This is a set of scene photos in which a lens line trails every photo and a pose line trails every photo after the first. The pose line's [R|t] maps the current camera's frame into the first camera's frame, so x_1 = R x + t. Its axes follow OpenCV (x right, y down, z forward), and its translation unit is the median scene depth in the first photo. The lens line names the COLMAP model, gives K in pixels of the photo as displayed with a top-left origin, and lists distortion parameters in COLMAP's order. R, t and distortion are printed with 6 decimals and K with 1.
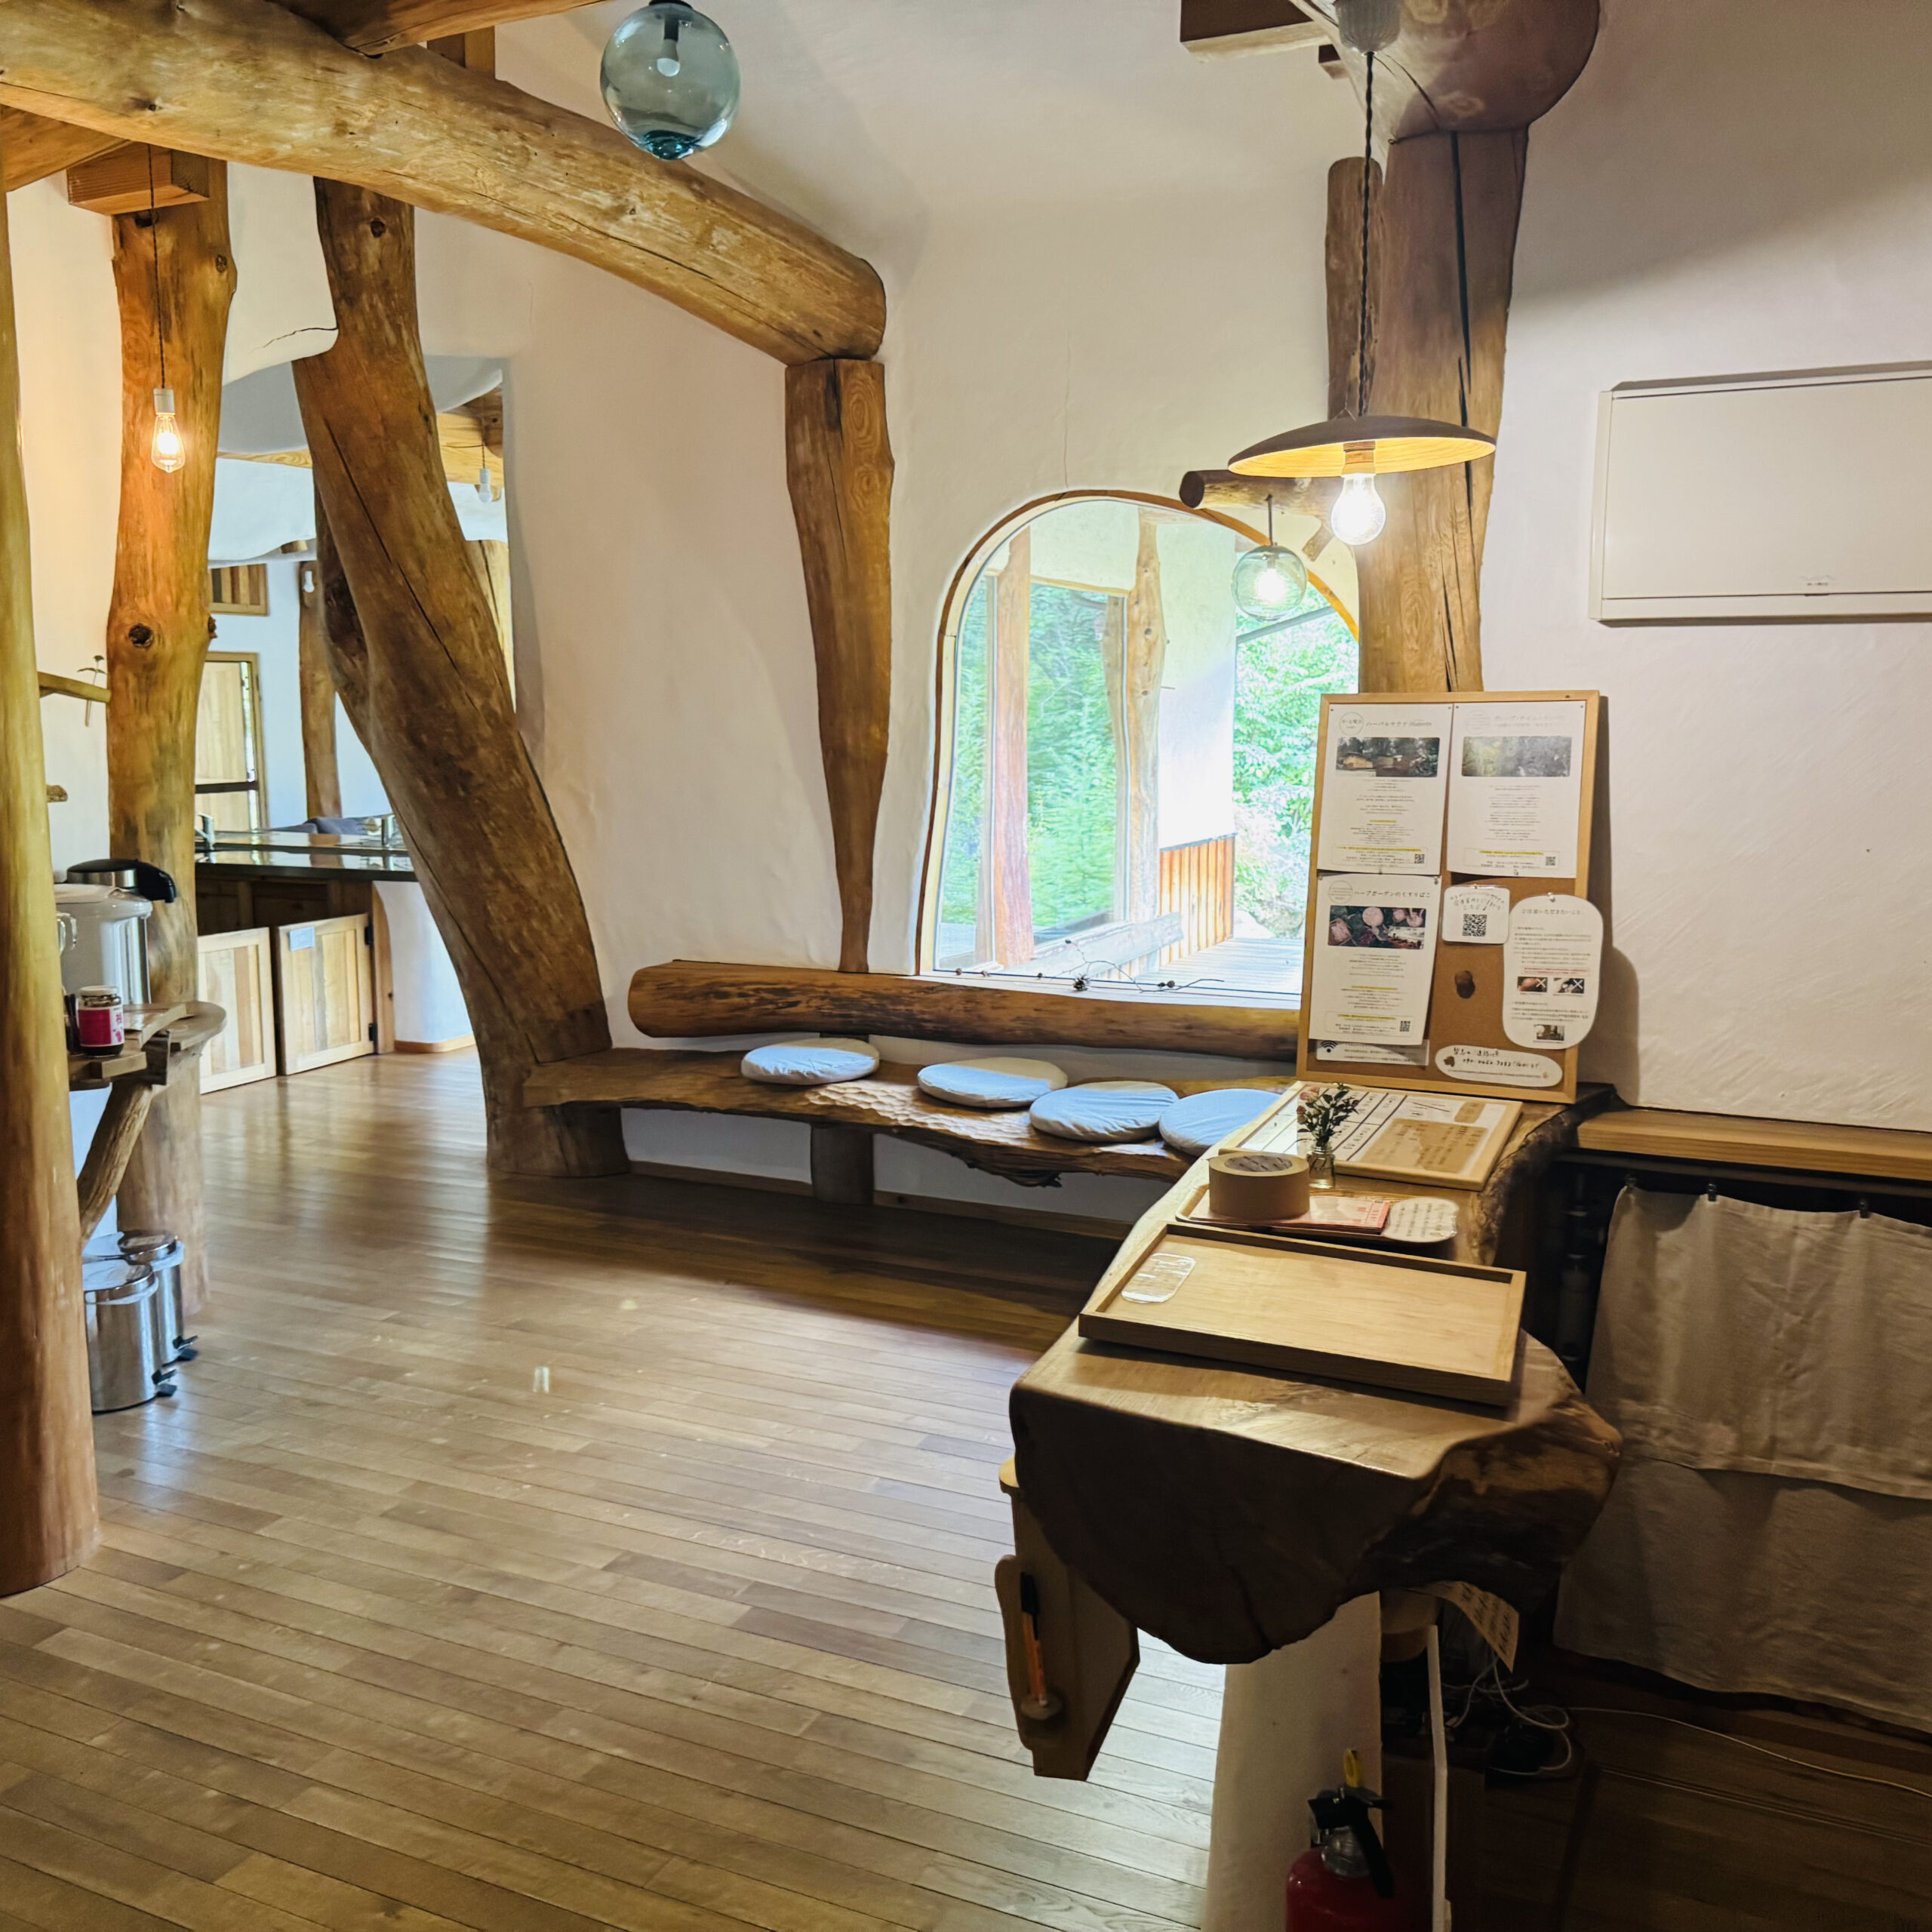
lens RADIAL K [[1874.4, 0, 964.1], [0, 1874.4, 969.5], [0, 0, 1]] dist [0.199938, -0.794836]
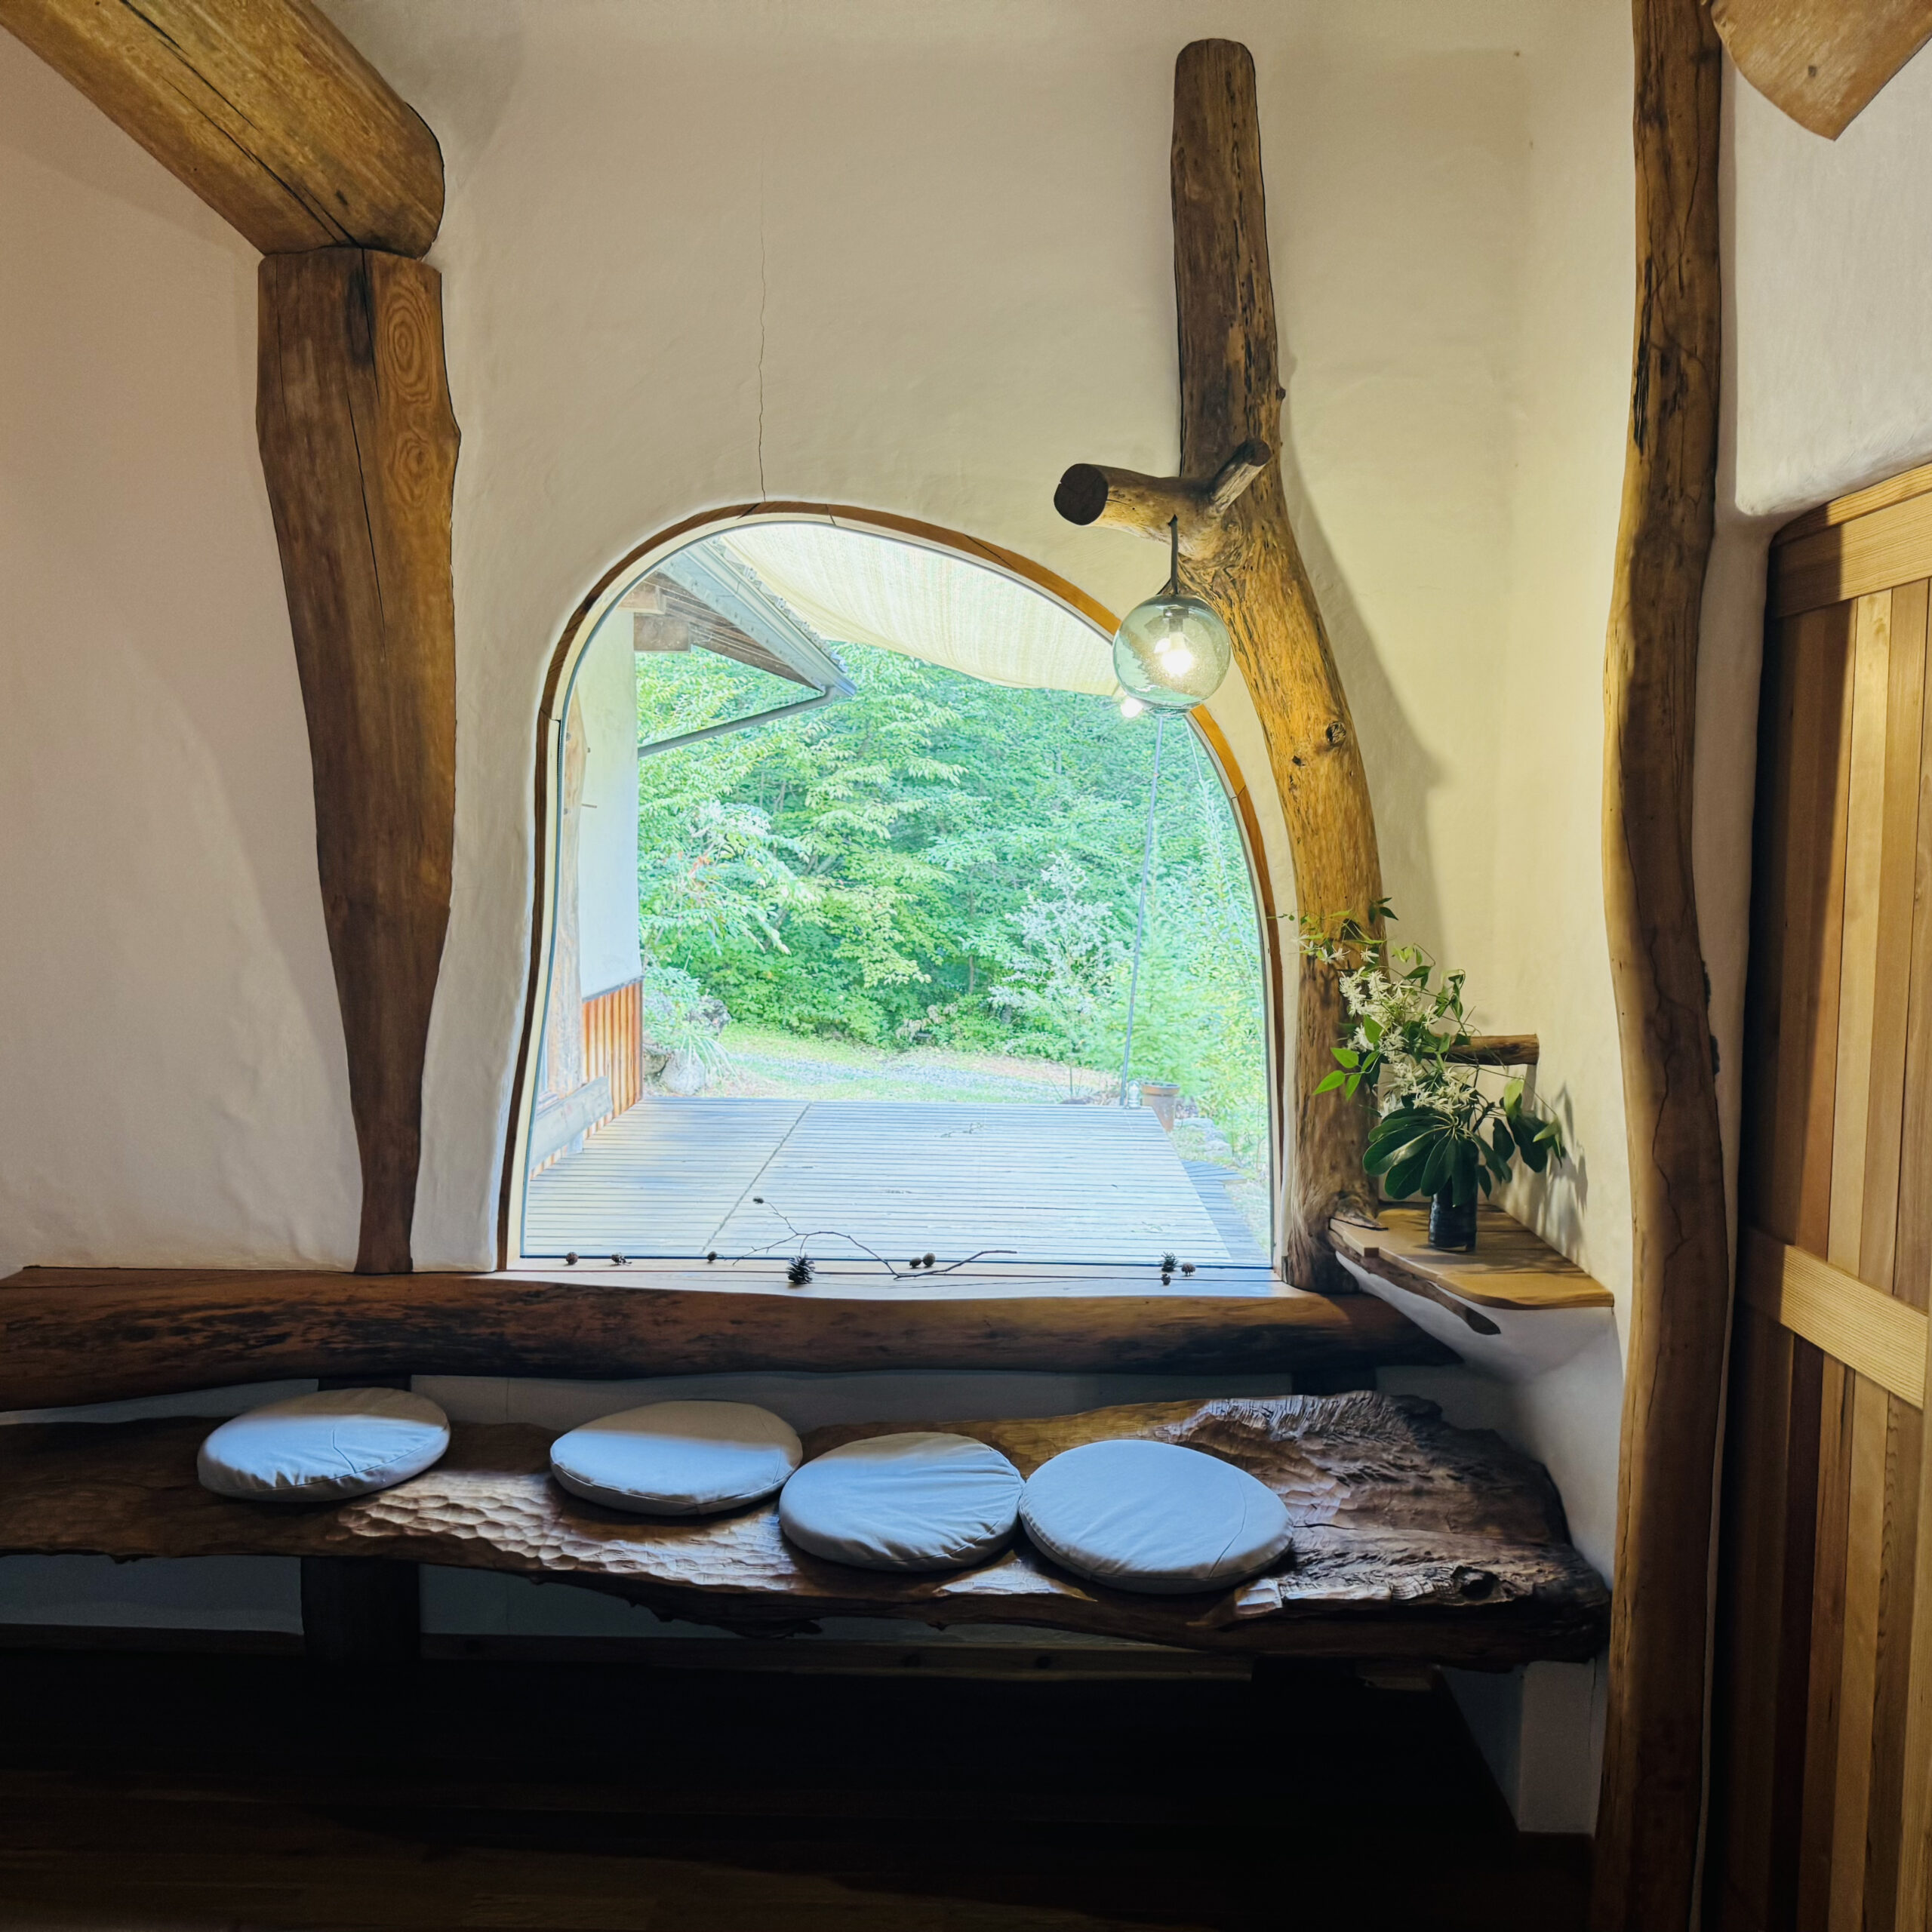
lens RADIAL K [[1777.7, 0, 966.0], [0, 1777.7, 966.0], [0, 0, 1]] dist [0.078812, -0.186010]
pose [[0.905289, -0.018807, 0.424380, -0.137141], [0.043900, 0.997812, -0.049427, -0.062114], [-0.422522, 0.063376, 0.904134, 0.424369]]
